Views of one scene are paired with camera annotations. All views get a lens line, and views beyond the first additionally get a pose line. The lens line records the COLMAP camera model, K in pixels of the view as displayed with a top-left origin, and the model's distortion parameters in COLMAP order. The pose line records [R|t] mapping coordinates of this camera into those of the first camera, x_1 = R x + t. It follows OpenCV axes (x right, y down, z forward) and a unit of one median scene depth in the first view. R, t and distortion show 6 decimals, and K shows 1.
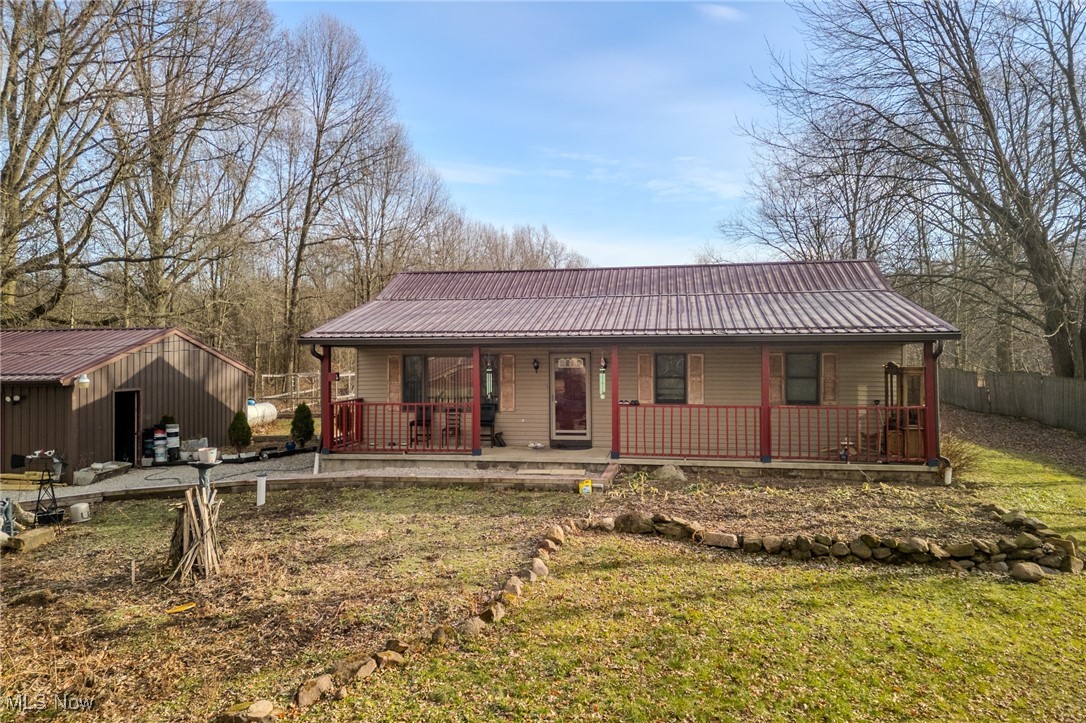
lens RADIAL K [[783.2, 0, 538.3], [0, 783.2, 342.4], [0, 0, 1]] dist [0.082430, -0.084861]
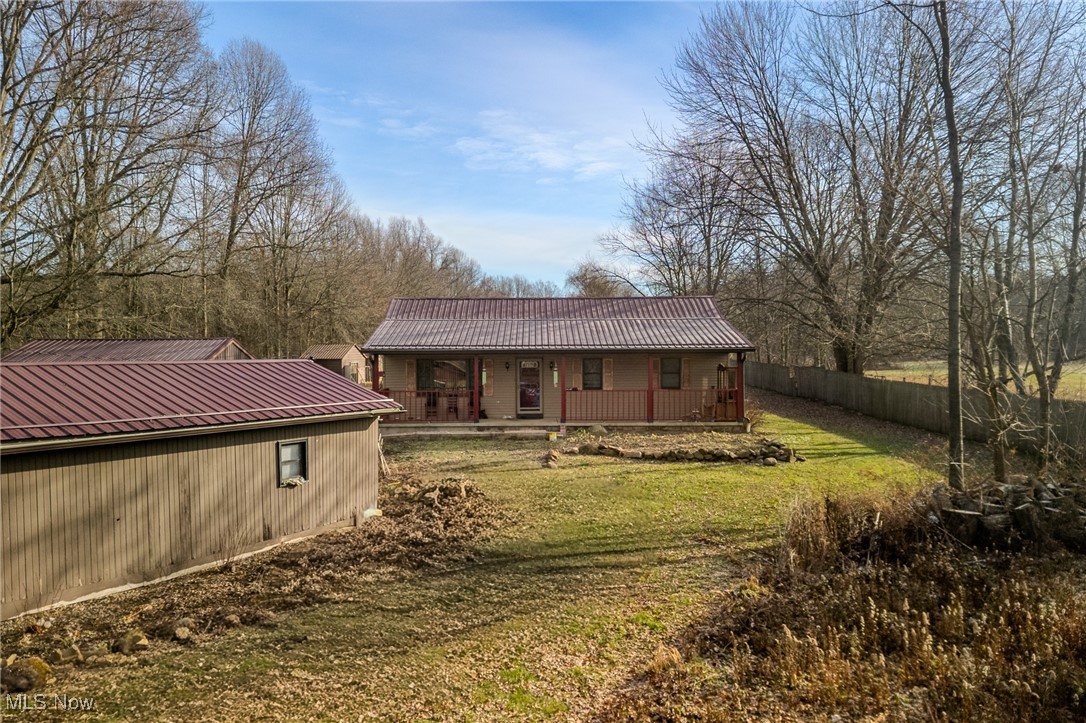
lens RADIAL K [[792.1, 0, 536.5], [0, 792.1, 364.2], [0, 0, 1]] dist [0.087222, -0.084076]
pose [[0.986615, -0.003391, 0.163029, -0.232417], [-0.002536, 0.999344, 0.036134, -0.036238], [-0.163045, -0.036064, 0.985959, -0.643229]]
